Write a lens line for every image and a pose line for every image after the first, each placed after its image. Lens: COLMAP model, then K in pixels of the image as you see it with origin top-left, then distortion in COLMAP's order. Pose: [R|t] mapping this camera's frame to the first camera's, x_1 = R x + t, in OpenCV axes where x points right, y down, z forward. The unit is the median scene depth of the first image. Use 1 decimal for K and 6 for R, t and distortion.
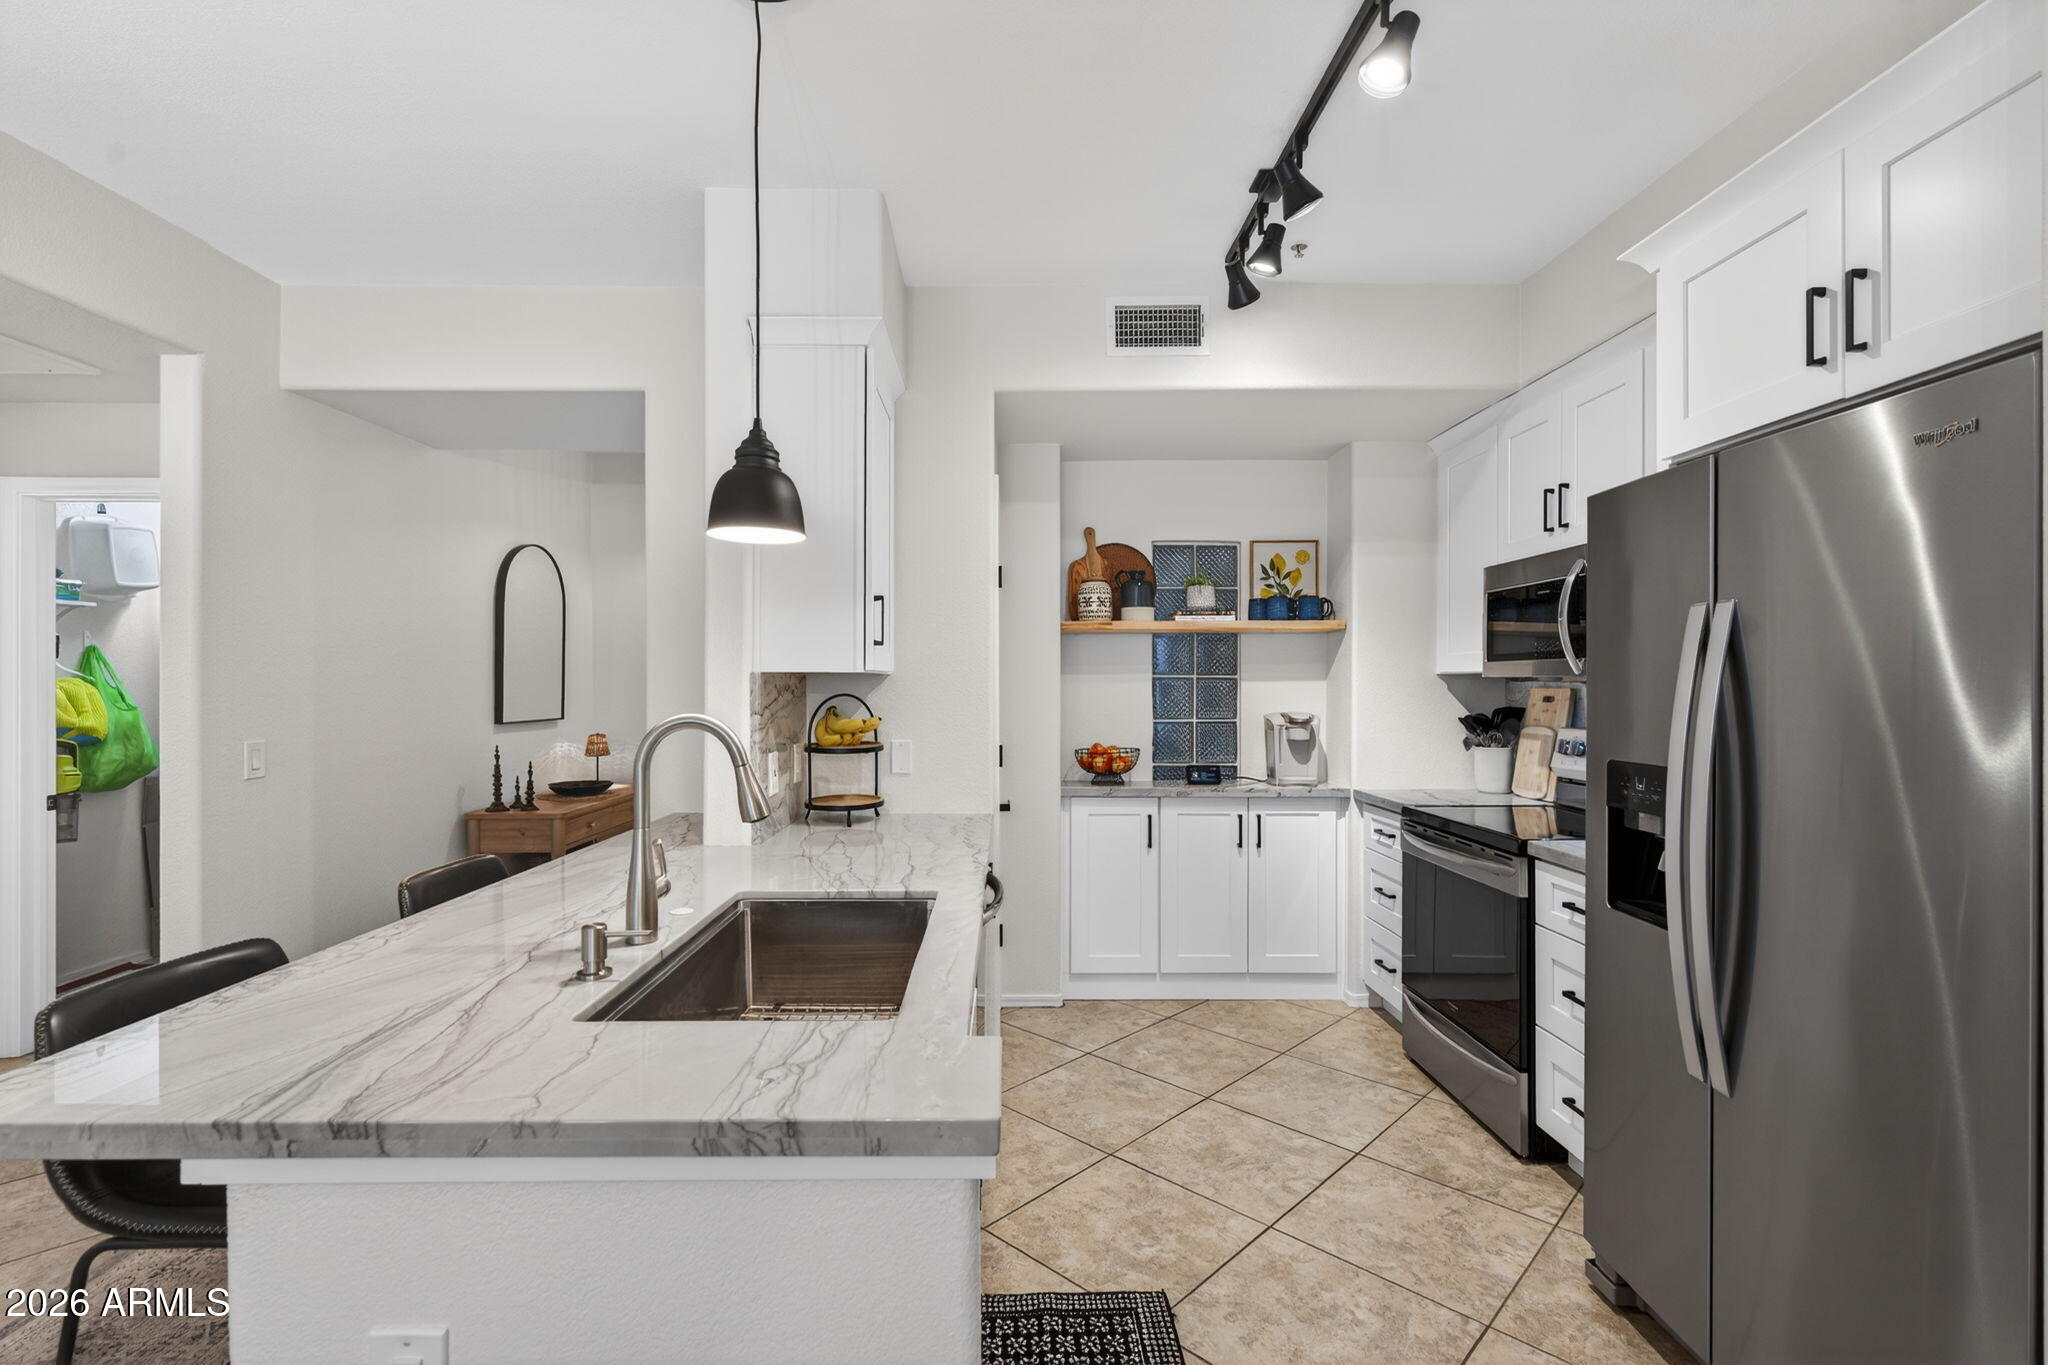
lens RADIAL K [[921.4, 0, 1017.1], [0, 921.4, 686.2], [0, 0, 1]] dist [0.002698, 0.000338]
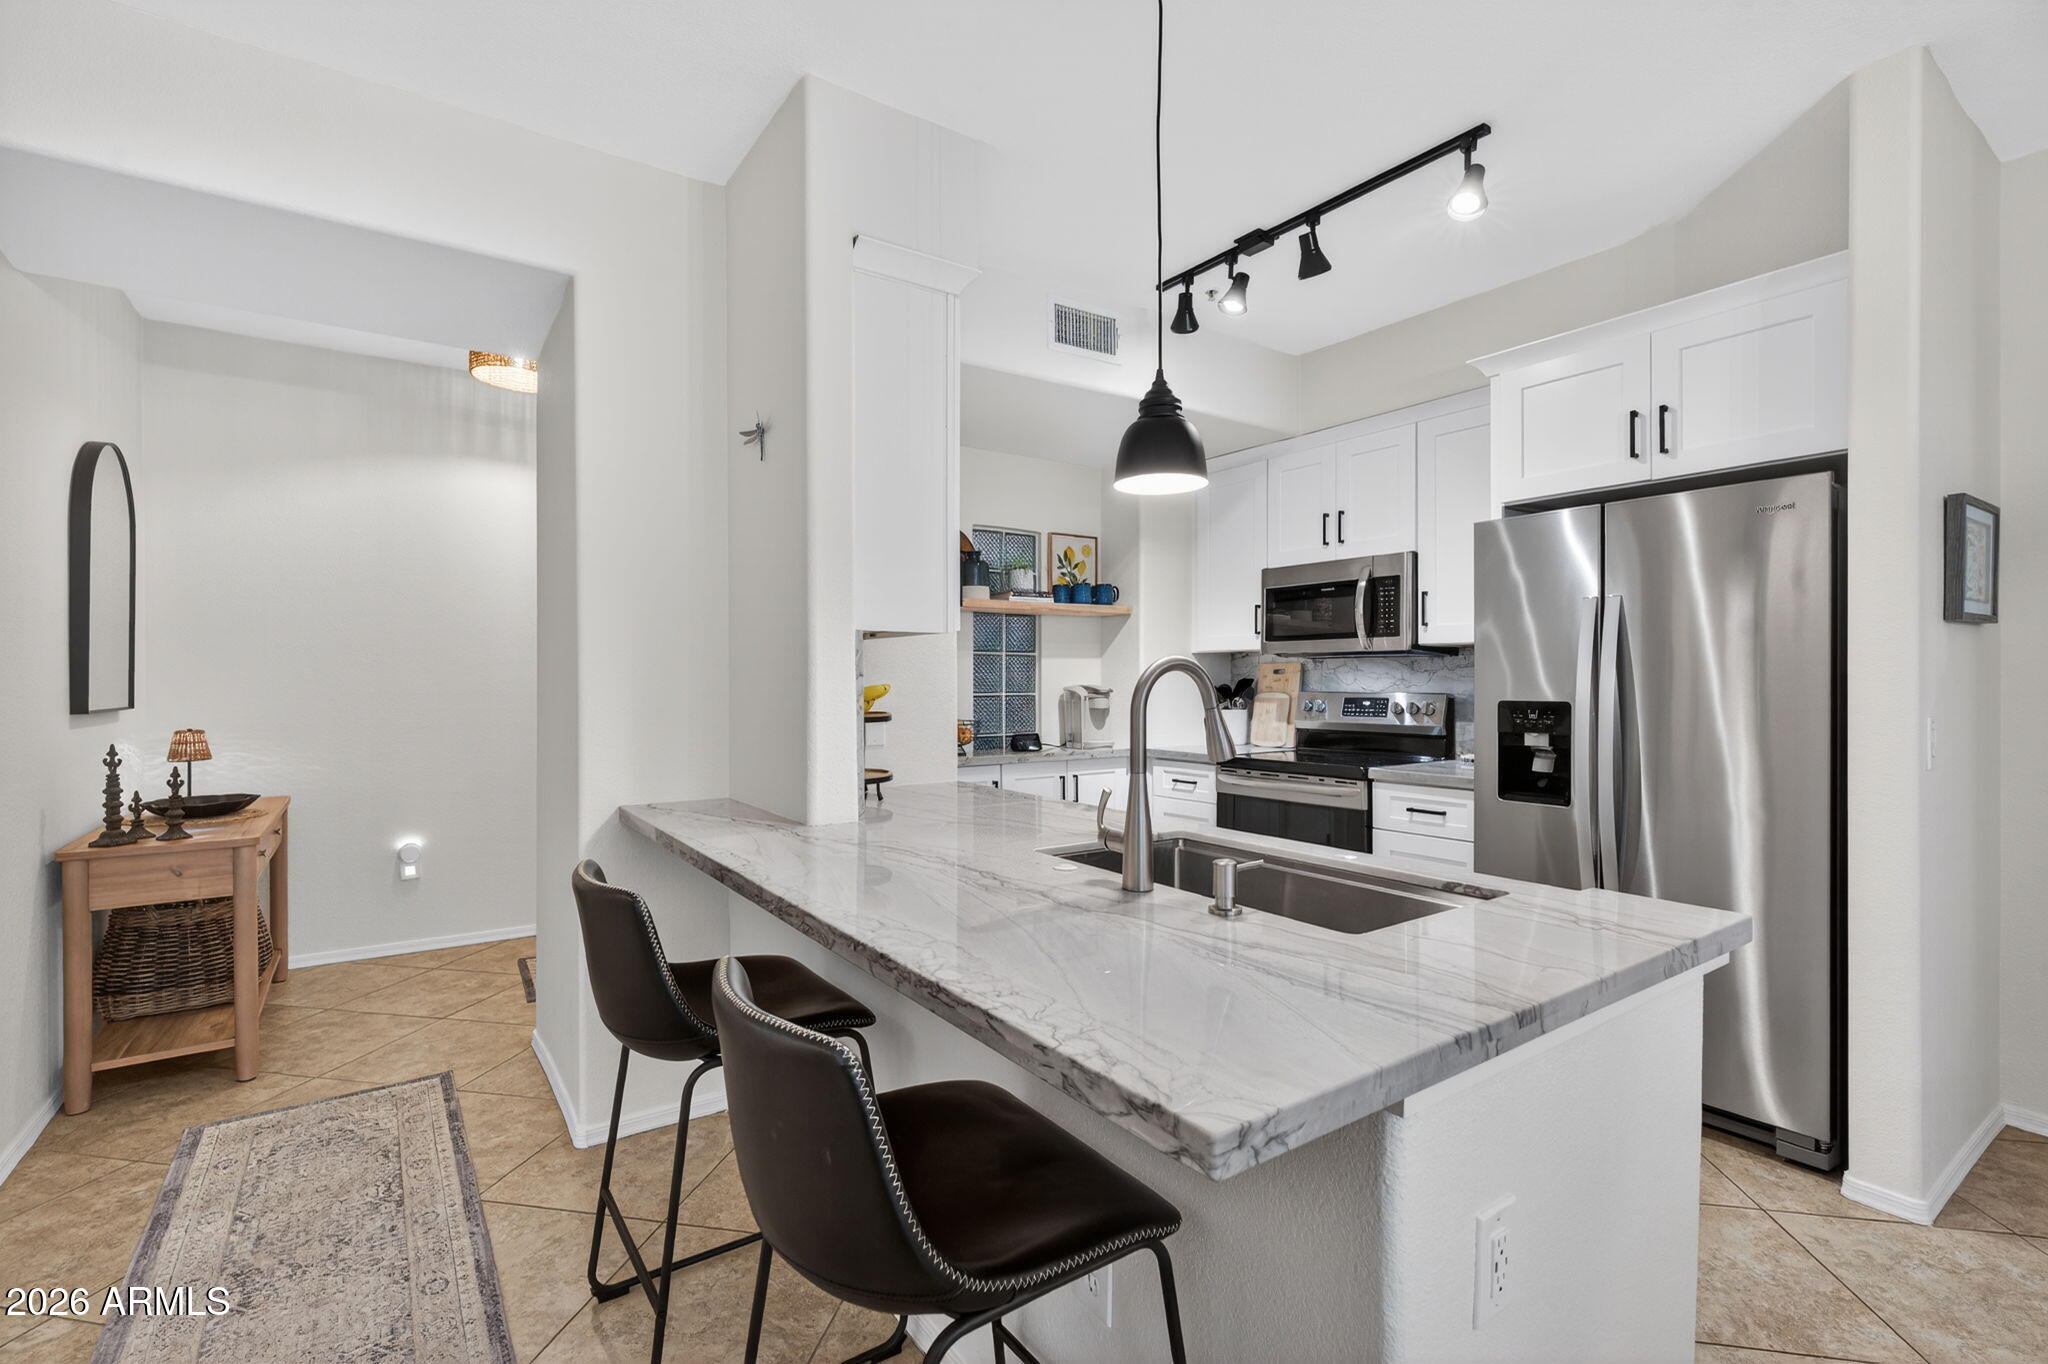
lens RADIAL K [[911.9, 0, 1016.0], [0, 911.9, 684.5], [0, 0, 1]] dist [0.001873, 0.000381]
pose [[0.830237, -0.006694, 0.557371, -0.417144], [0.004242, 0.999975, 0.005690, 0.021203], [-0.557395, -0.002359, 0.830244, 0.106813]]
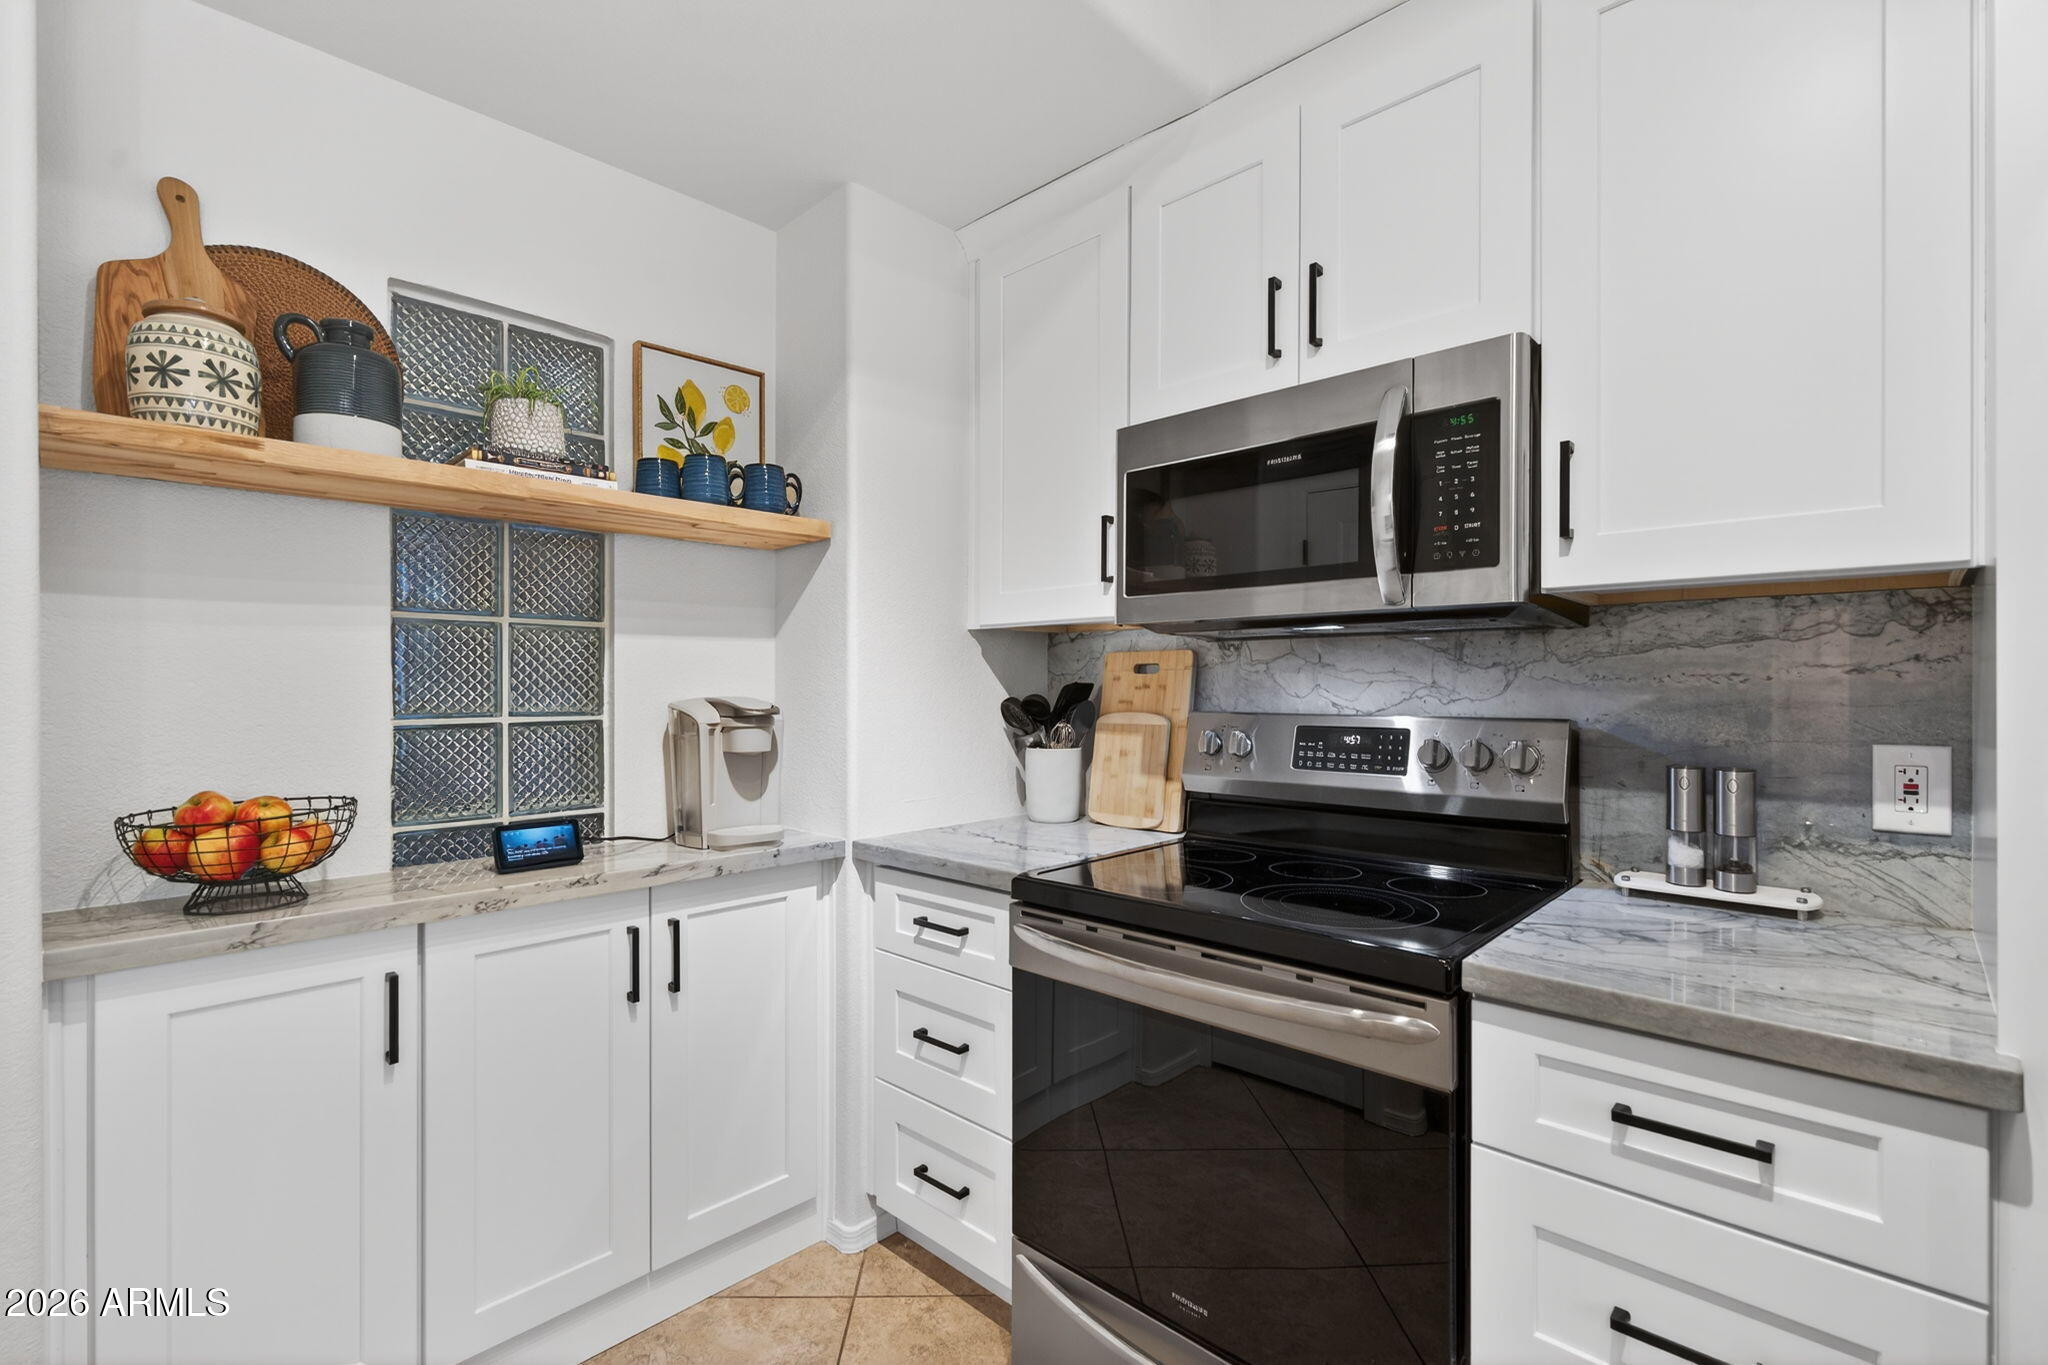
lens RADIAL K [[911.9, 0, 1016.0], [0, 911.9, 685.0], [0, 0, 1]] dist [0.001873, 0.000381]
pose [[0.706960, -0.000546, 0.707253, 0.059963], [0.002080, 0.999997, -0.001307, 0.022998], [-0.707250, 0.002395, 0.706959, 0.548398]]
